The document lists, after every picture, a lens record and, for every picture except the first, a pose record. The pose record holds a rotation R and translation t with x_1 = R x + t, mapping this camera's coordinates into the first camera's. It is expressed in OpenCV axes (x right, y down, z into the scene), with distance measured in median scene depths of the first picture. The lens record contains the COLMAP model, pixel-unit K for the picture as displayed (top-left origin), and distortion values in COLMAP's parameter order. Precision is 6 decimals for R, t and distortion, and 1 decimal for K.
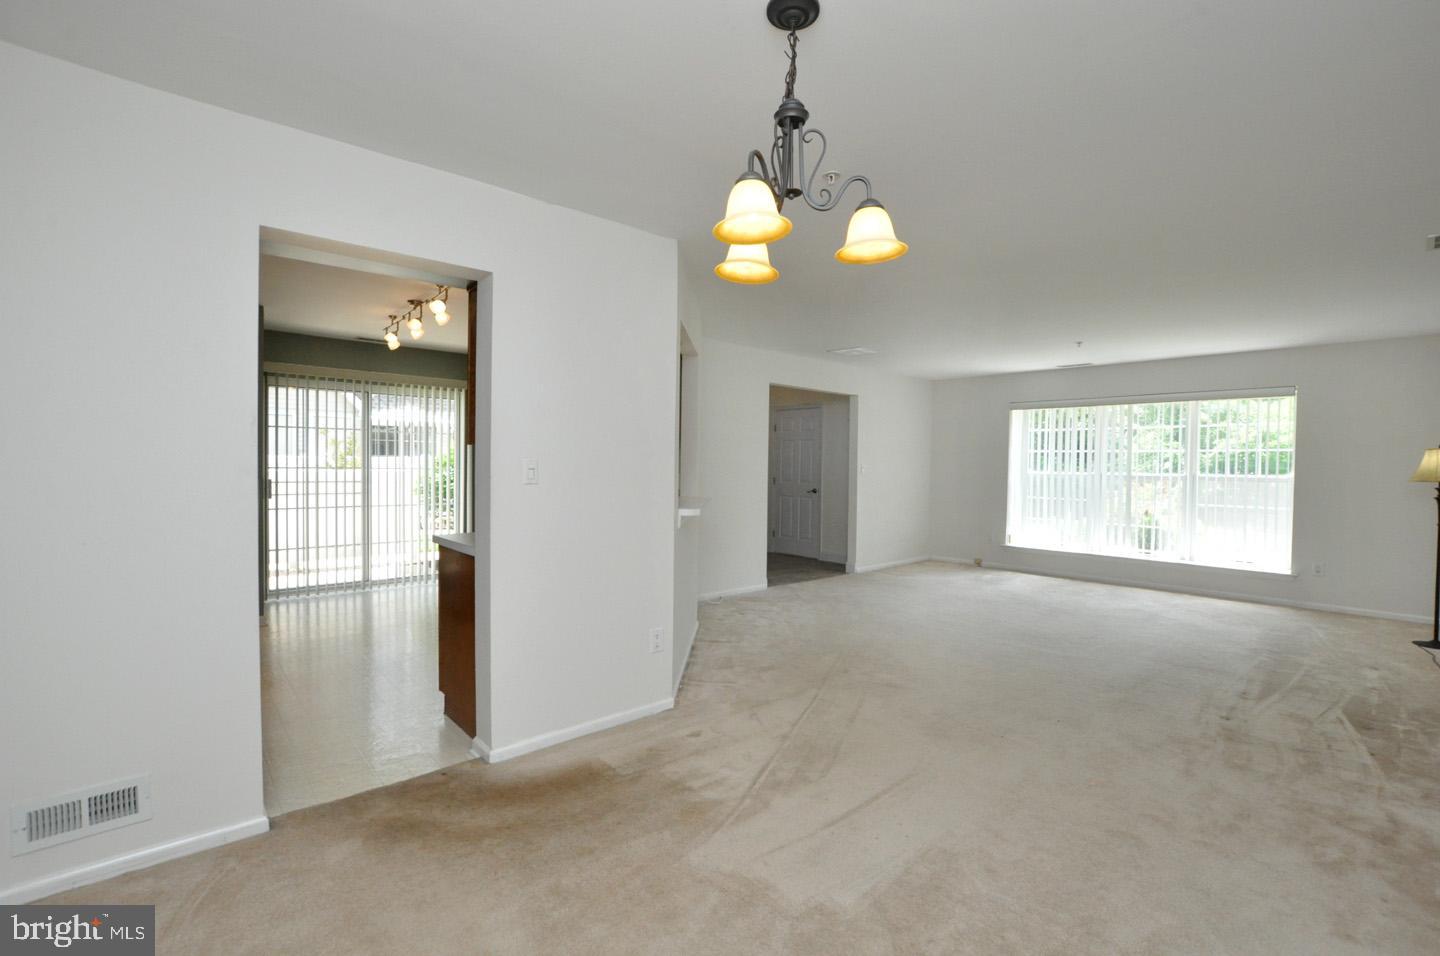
lens RADIAL K [[651.1, 0, 719.7], [0, 651.1, 486.4], [0, 0, 1]] dist [-0.040157, -0.000077]
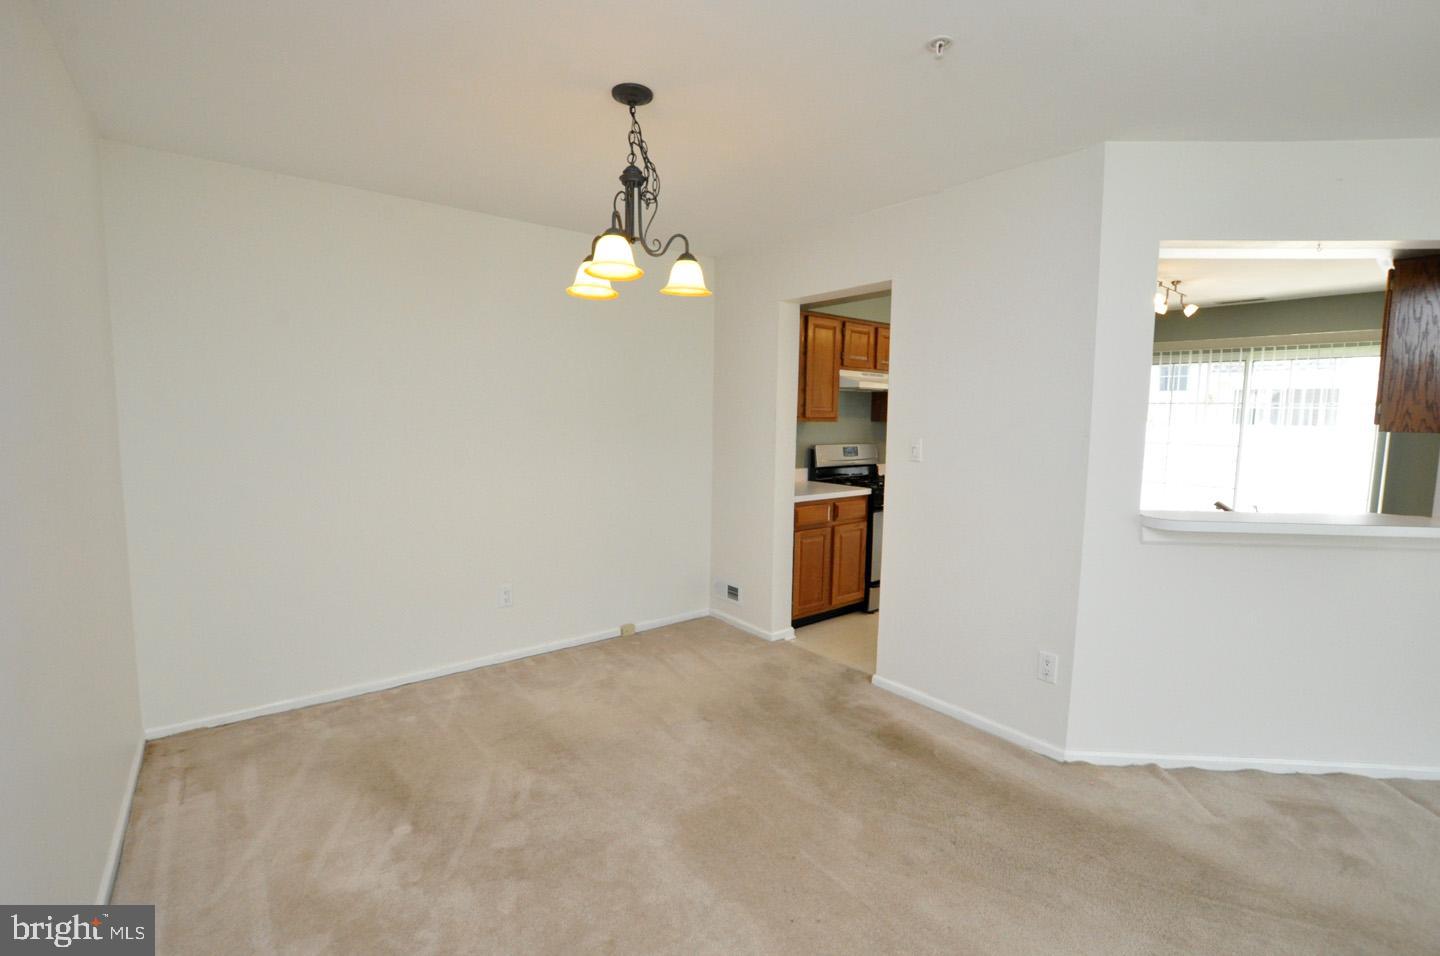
lens RADIAL K [[637.4, 0, 720.0], [0, 637.4, 478.0], [0, 0, 1]] dist [-0.034178, 0.008831]
pose [[-0.068395, 0.073474, -0.994949, 0.372522], [-0.048751, 0.995847, 0.076891, -0.016227], [0.996467, 0.053763, -0.064529, 0.342809]]
